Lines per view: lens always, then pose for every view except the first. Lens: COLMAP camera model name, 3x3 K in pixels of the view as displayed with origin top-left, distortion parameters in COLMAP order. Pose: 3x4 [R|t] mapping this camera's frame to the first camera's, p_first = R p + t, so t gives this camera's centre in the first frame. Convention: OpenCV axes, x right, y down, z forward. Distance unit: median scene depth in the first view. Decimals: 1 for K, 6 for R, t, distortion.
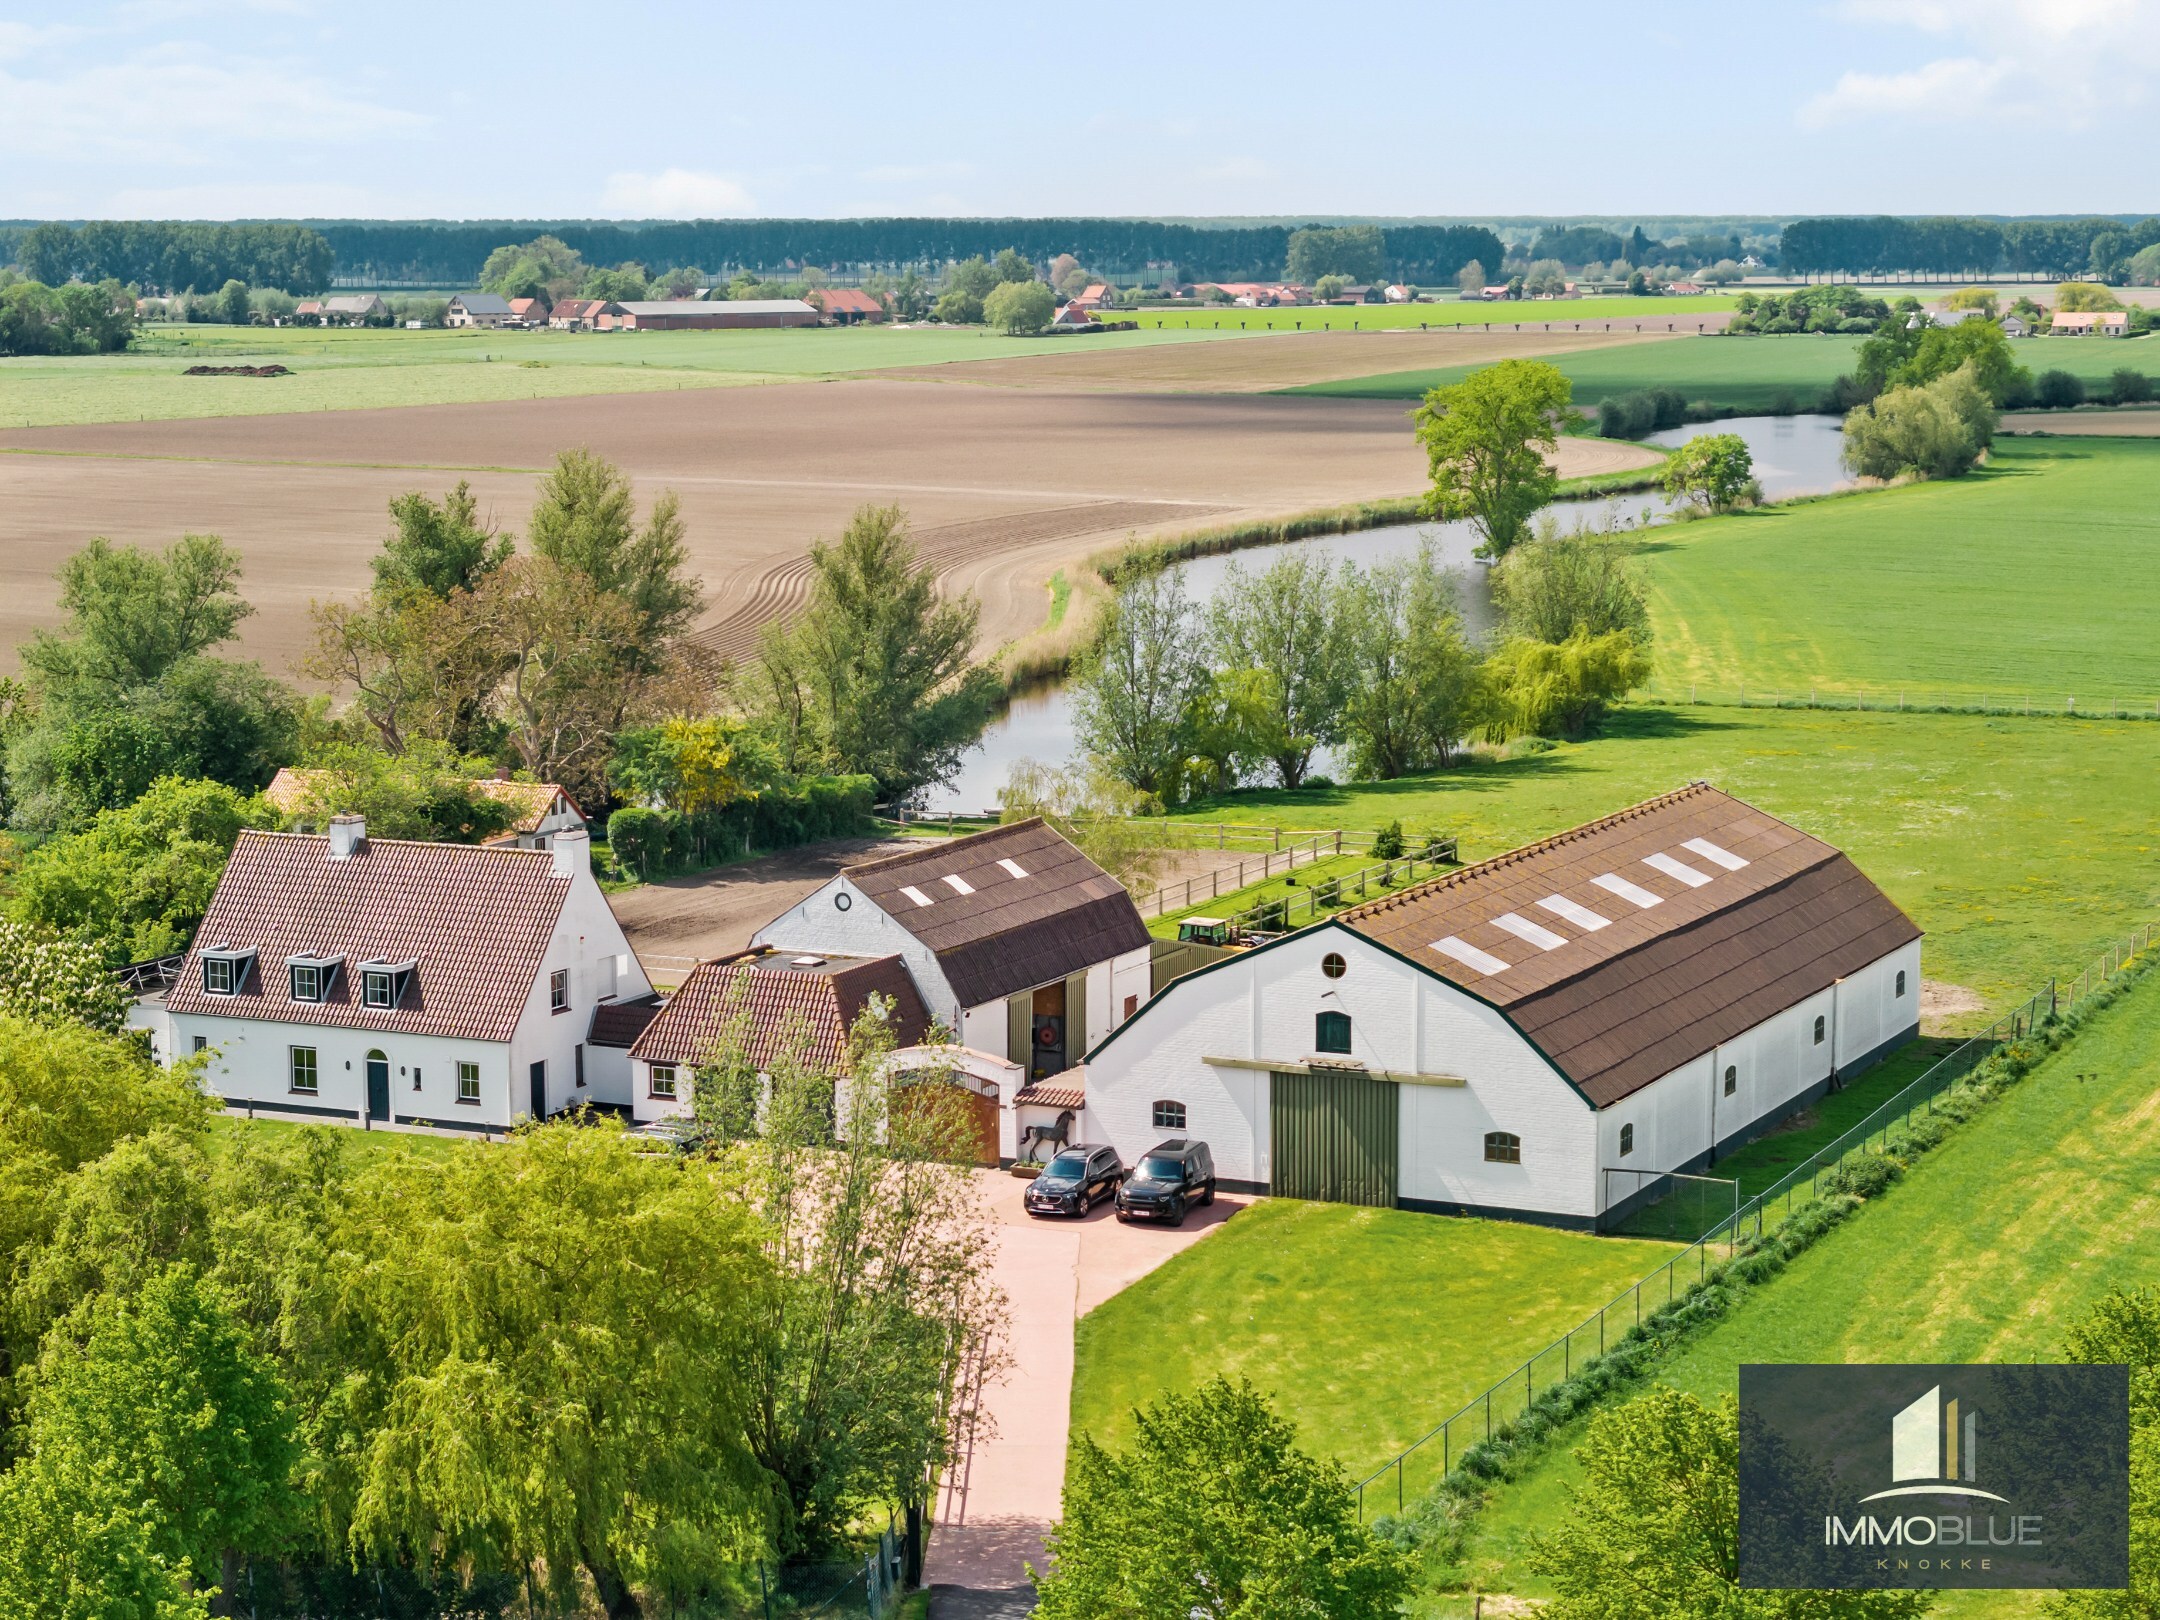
lens RADIAL K [[4388.9, 0, 1080.0], [0, 4388.9, 810.0], [0, 0, 1]] dist [-0.002199, 0.193418]
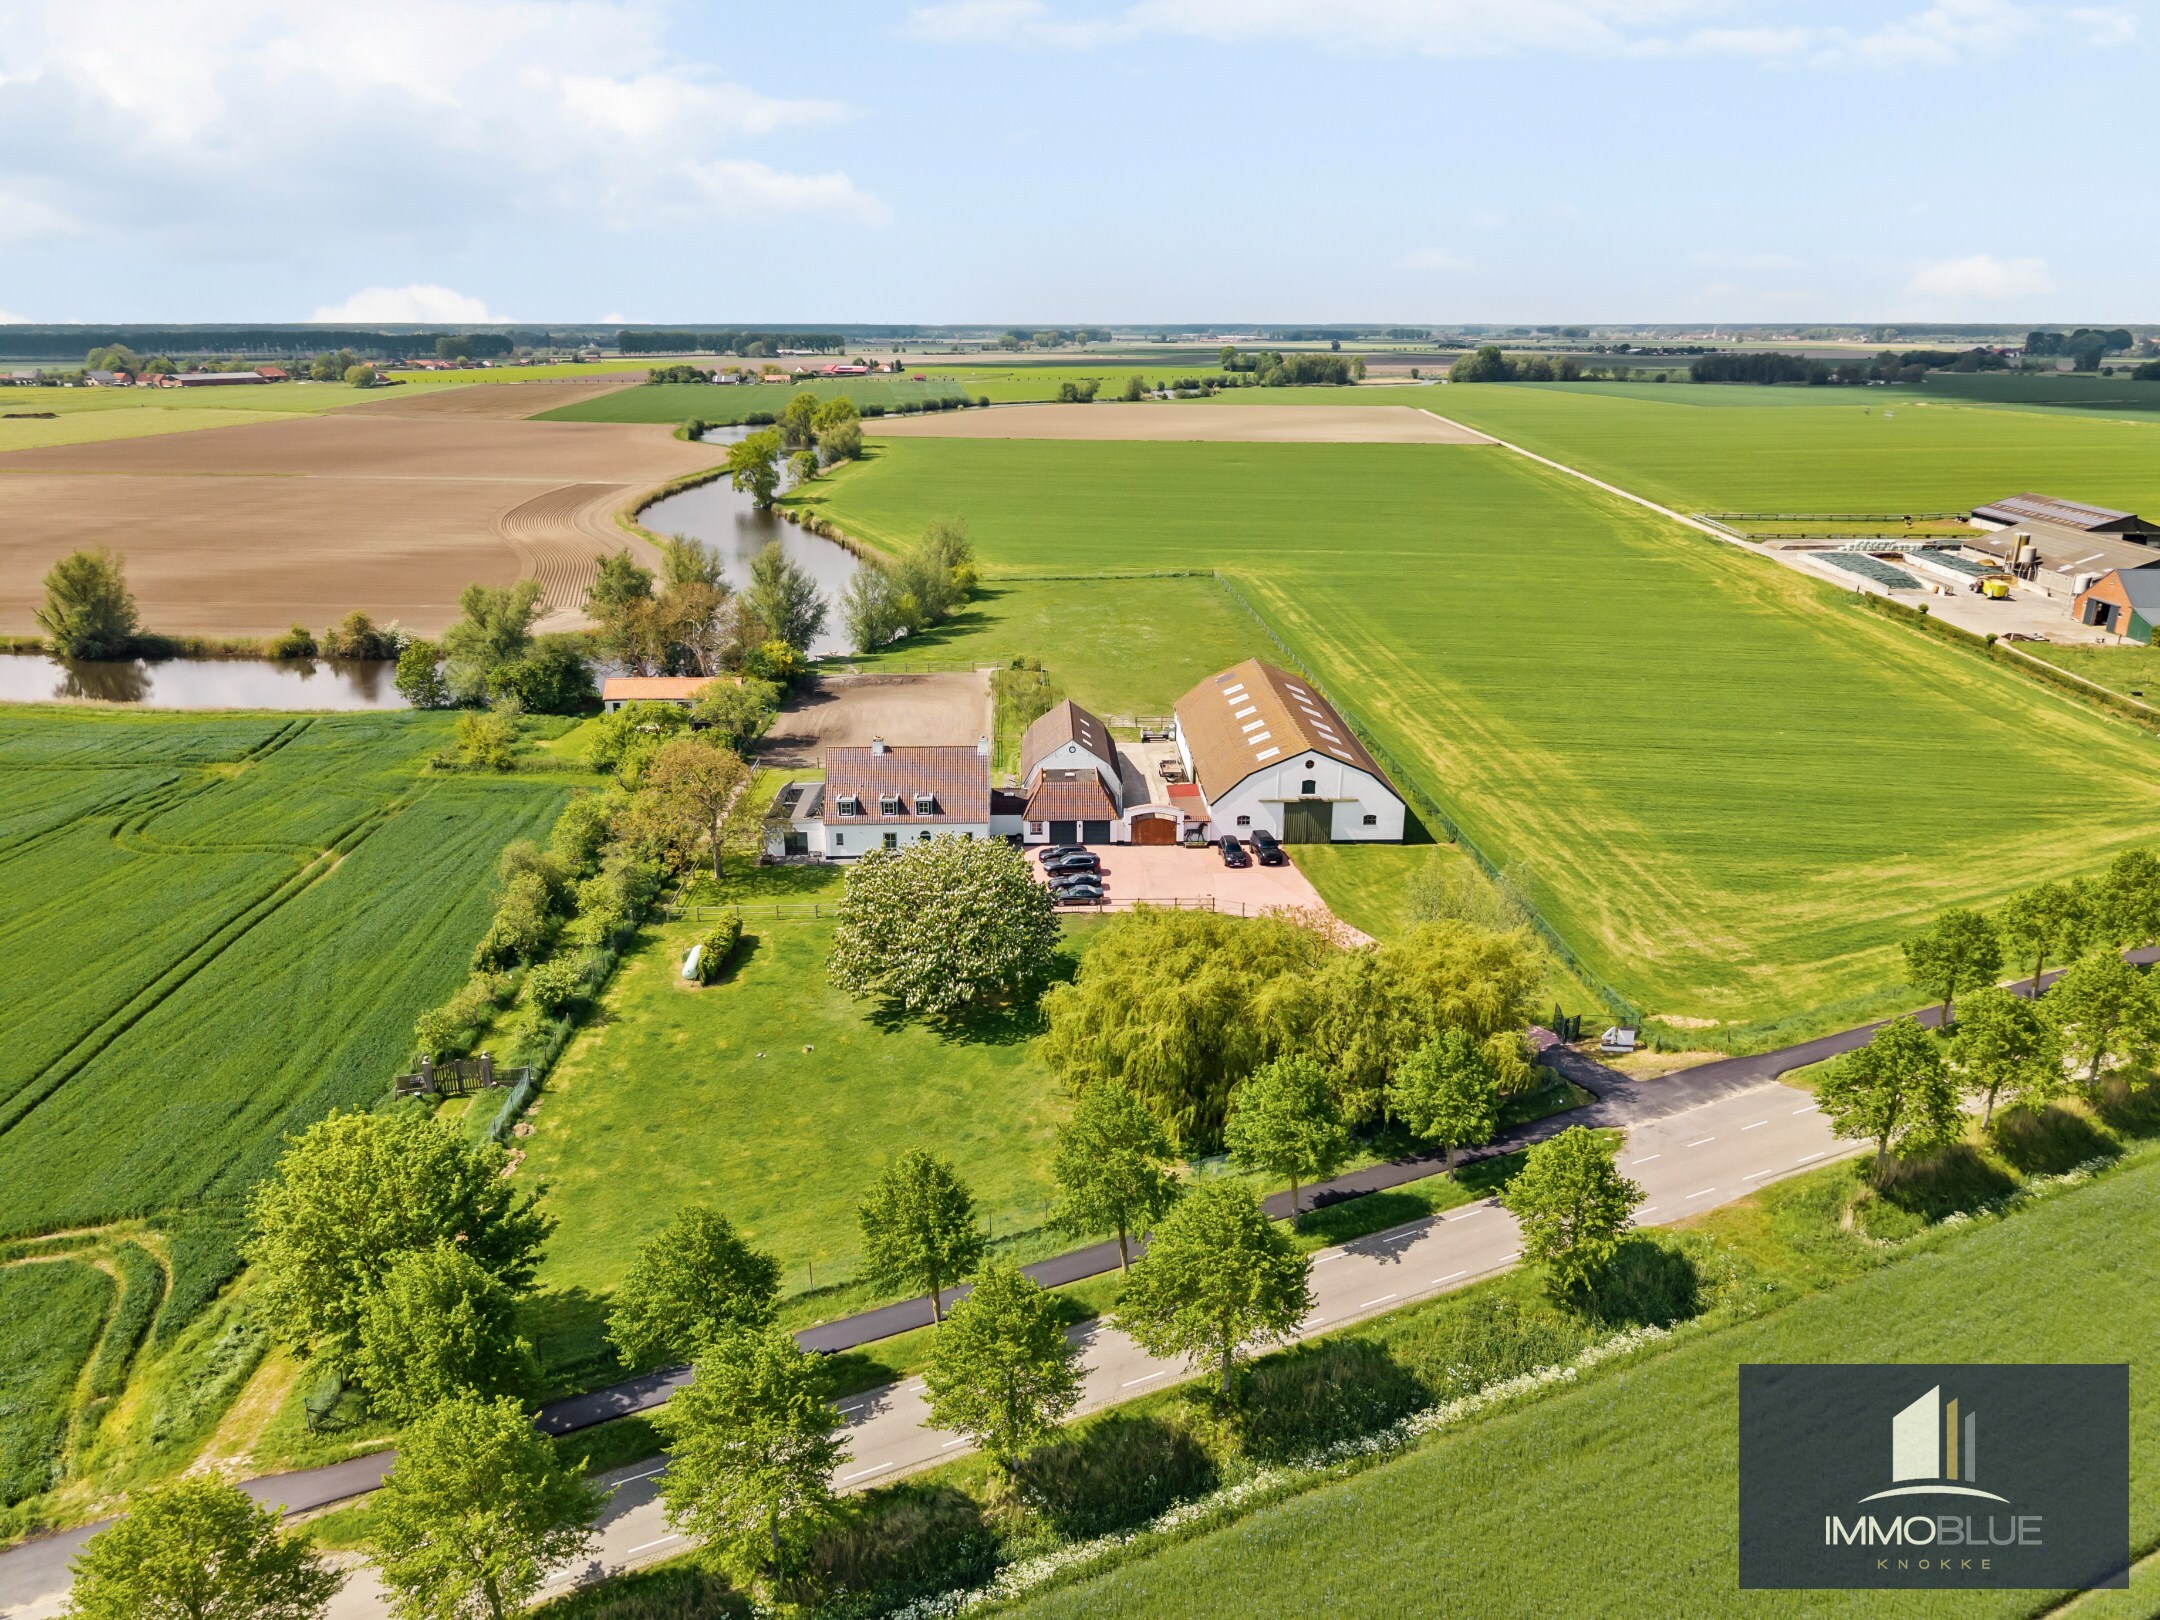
lens RADIAL K [[1448.6, 0, 1080.0], [0, 1448.6, 810.0], [0, 0, 1]] dist [0.003141, 0.000274]
pose [[0.887268, -0.145644, 0.437657, -0.457144], [0.060187, 0.977285, 0.203203, -0.126453], [-0.457311, -0.153954, 0.875880, 0.221950]]
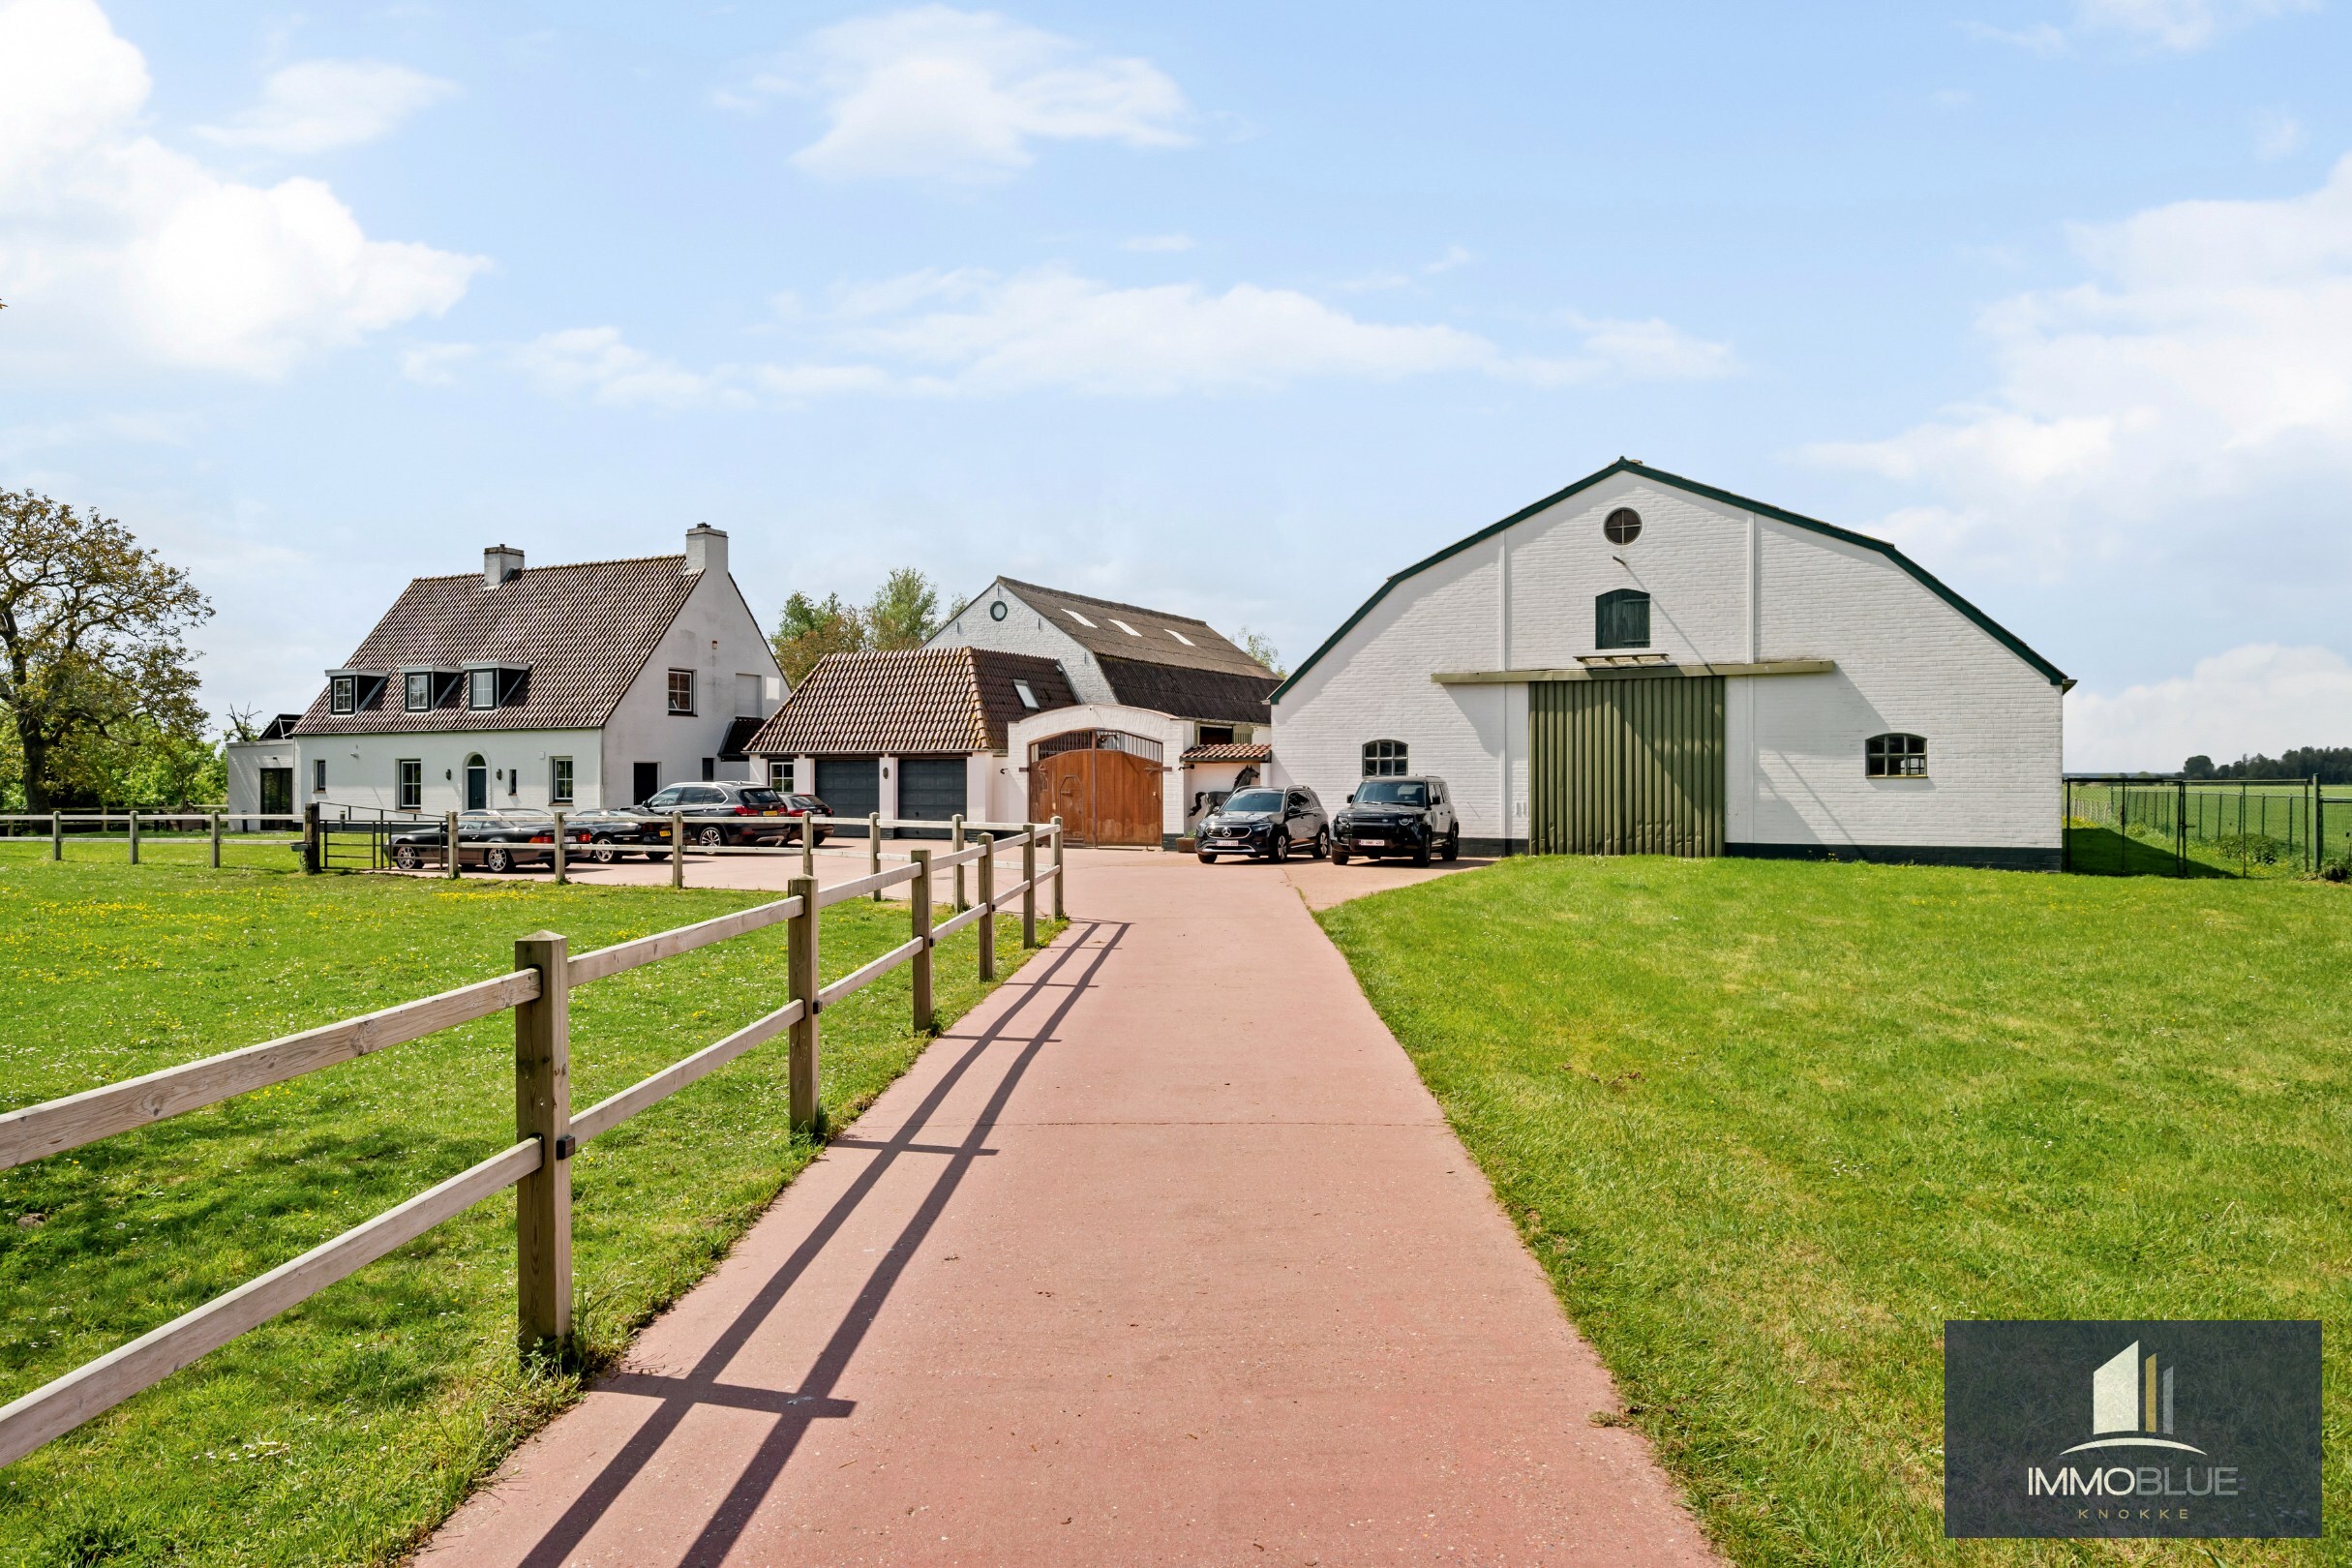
lens RADIAL K [[1572.0, 0, 1176.0], [0, 1572.0, 784.0], [0, 0, 1]] dist [0.000971, 0.000873]
pose [[0.999865, 0.001811, -0.016324, -0.010915], [-0.003943, 0.991299, -0.131571, 0.104643], [0.015943, 0.131618, 0.991172, 0.694245]]
